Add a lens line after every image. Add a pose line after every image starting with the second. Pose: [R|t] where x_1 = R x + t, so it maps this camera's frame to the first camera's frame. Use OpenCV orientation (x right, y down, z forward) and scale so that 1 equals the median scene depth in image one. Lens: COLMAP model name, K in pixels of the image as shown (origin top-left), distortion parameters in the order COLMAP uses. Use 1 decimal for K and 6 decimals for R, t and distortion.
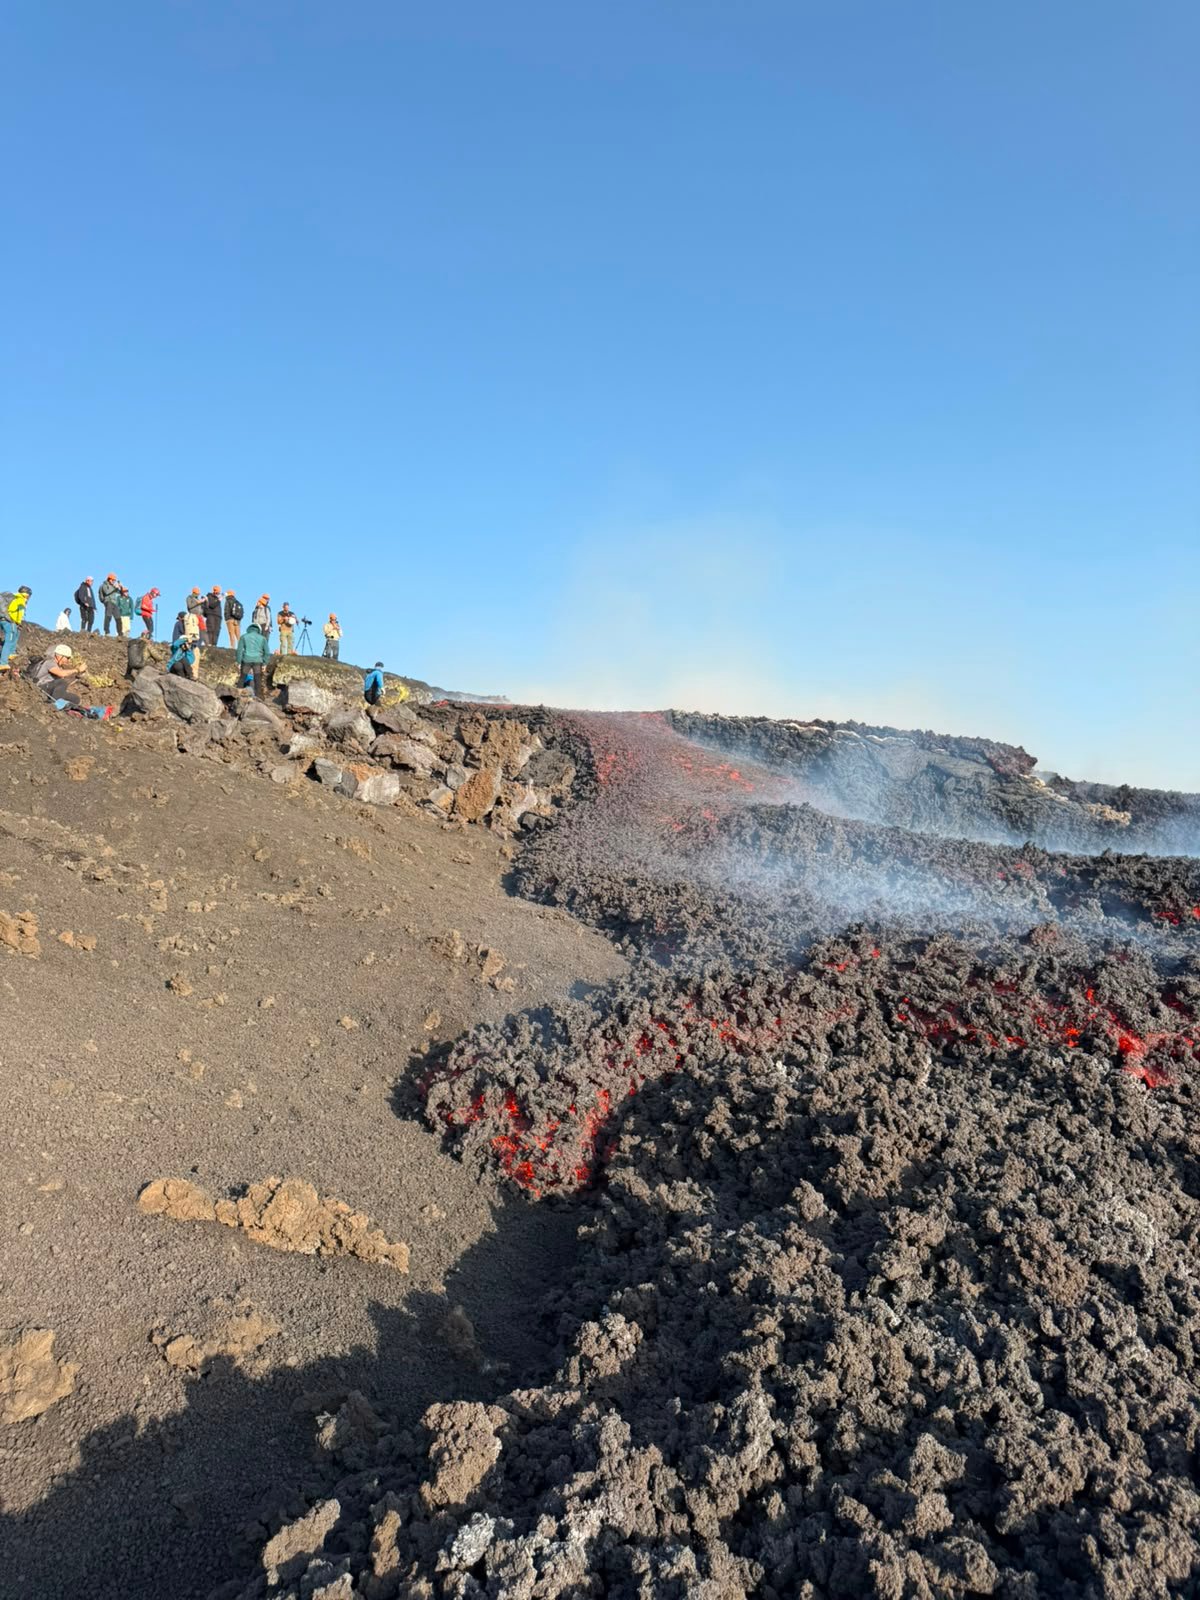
lens RADIAL K [[1123.8, 0, 600.0], [0, 1123.8, 800.0], [0, 0, 1]] dist [0.152380, -0.358130]
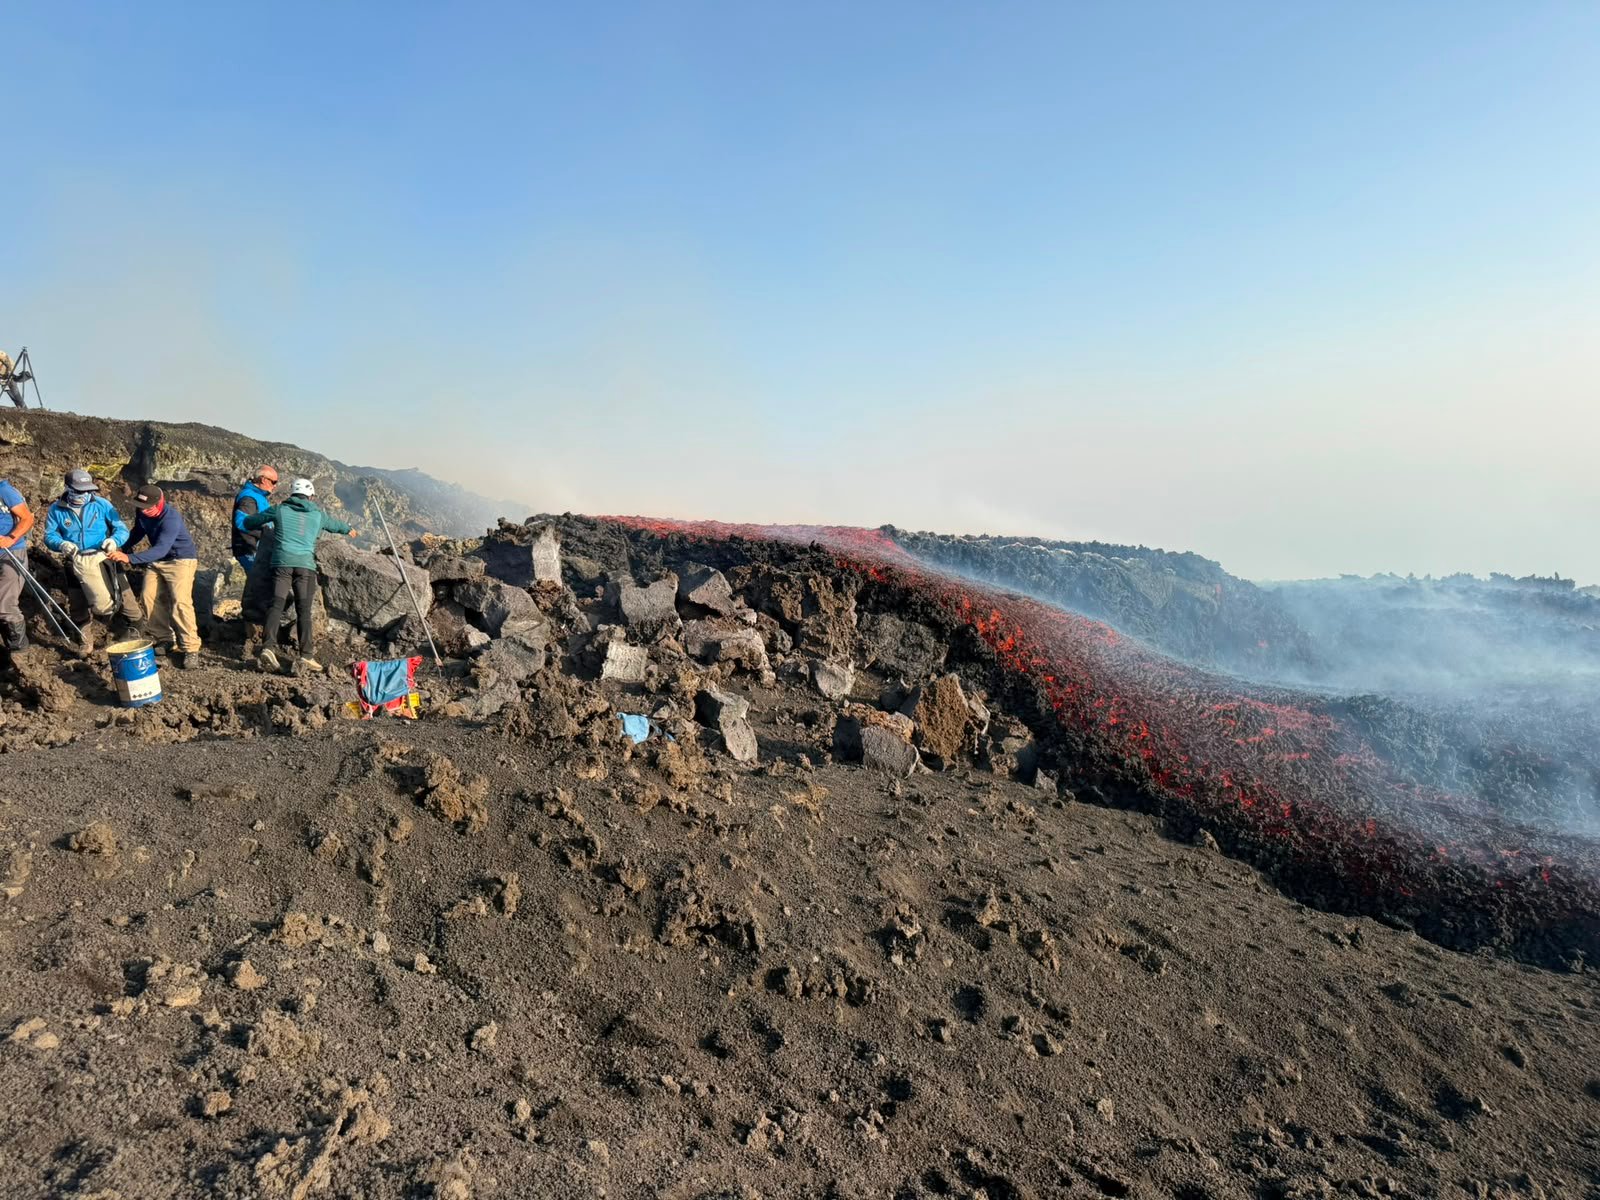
lens RADIAL K [[1123.8, 0, 800.0], [0, 1123.8, 600.0], [0, 0, 1]] dist [0.152380, -0.358130]
pose [[0.779457, -0.089031, 0.620097, -0.492568], [0.022542, 0.993195, 0.114265, -0.128812], [-0.626050, -0.075086, 0.776159, 0.466069]]
